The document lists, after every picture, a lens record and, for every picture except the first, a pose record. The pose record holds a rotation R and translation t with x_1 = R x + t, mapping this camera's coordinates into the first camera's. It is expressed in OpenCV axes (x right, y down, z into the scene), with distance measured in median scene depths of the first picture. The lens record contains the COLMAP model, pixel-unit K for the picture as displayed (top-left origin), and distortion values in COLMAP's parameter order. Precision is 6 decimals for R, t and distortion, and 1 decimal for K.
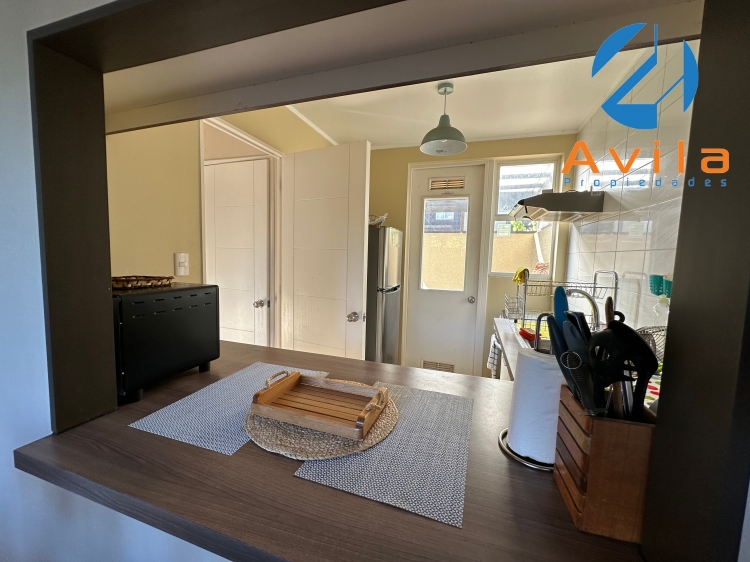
lens RADIAL K [[299.0, 0, 374.2], [0, 299.0, 280.4], [0, 0, 1]] dist [-0.004086, 0.000772]
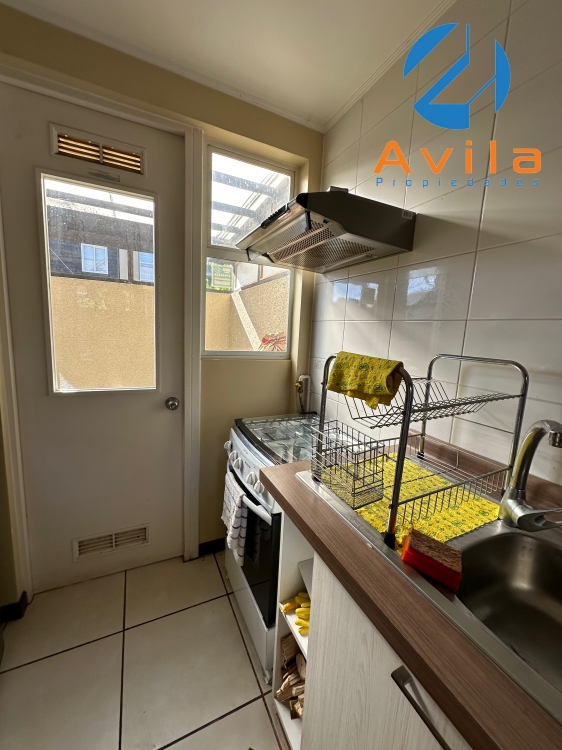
lens RADIAL K [[299.0, 0, 281.5], [0, 299.0, 374.1], [0, 0, 1]] dist [-0.004086, 0.000772]
pose [[0.718726, -0.092162, 0.689158, 0.106736], [0.026519, 0.994089, 0.105283, -0.039574], [-0.694788, -0.057394, 0.716921, 0.505782]]
